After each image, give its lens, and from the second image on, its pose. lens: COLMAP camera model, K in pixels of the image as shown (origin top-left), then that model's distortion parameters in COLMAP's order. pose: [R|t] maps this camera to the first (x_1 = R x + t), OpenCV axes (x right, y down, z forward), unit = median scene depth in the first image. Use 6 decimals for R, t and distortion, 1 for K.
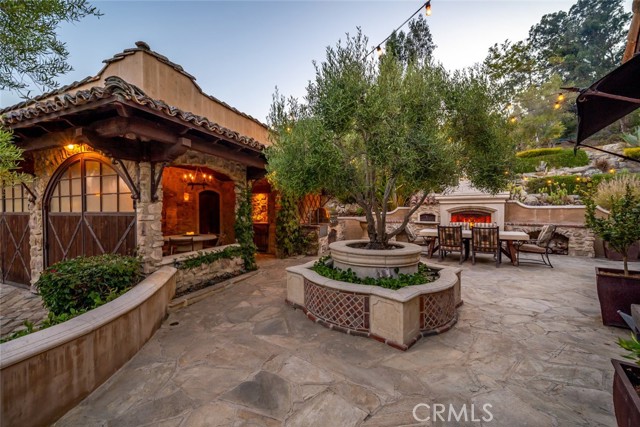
lens RADIAL K [[242.9, 0, 311.9], [0, 242.9, 213.8], [0, 0, 1]] dist [-0.001130, 0.000079]
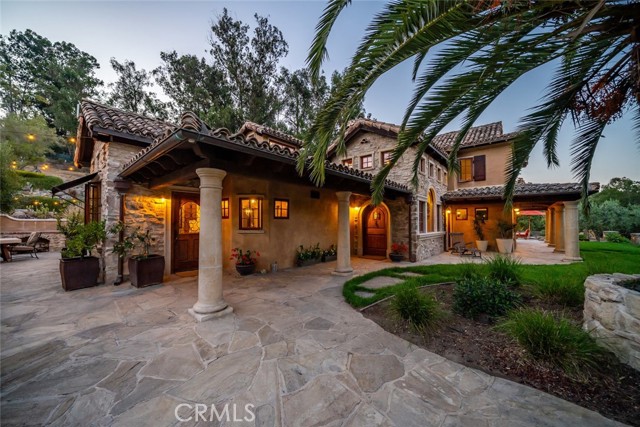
lens RADIAL K [[224.8, 0, 309.8], [0, 224.8, 213.4], [0, 0, 1]] dist [-0.002220, -0.000040]
pose [[-0.103092, 0.034204, 0.994084, -0.514396], [0.015463, 0.999343, -0.032781, 0.001554], [-0.994552, 0.011993, -0.103553, -0.482788]]
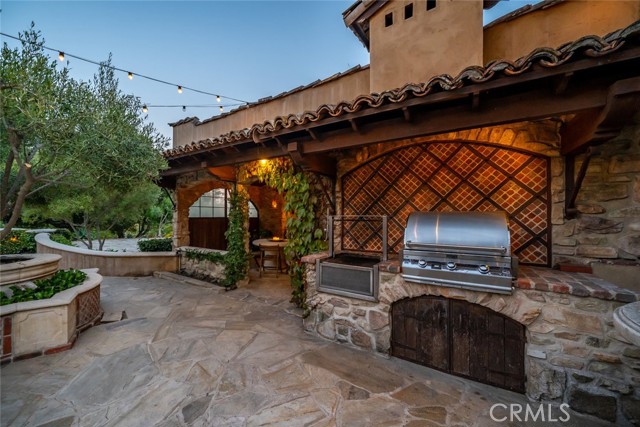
lens RADIAL K [[242.9, 0, 311.9], [0, 242.9, 213.8], [0, 0, 1]] dist [-0.001130, 0.000079]
pose [[-0.158706, -0.001529, -0.987325, 0.432250], [-0.018331, 0.999831, 0.001399, -0.025655], [0.987156, 0.018321, -0.158707, 1.094995]]
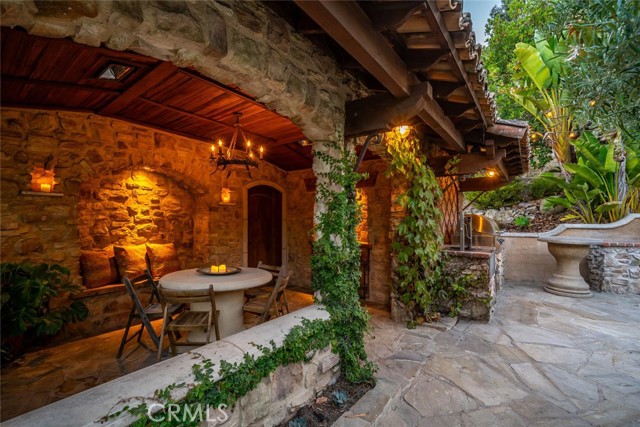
lens RADIAL K [[279.9, 0, 319.3], [0, 279.9, 221.3], [0, 0, 1]] dist [-0.000575, 0.000191]
pose [[0.970730, 0.002164, -0.240163, -0.156253], [-0.005466, 0.999899, -0.013087, -0.002494], [0.240111, 0.014016, 0.970644, 0.439744]]
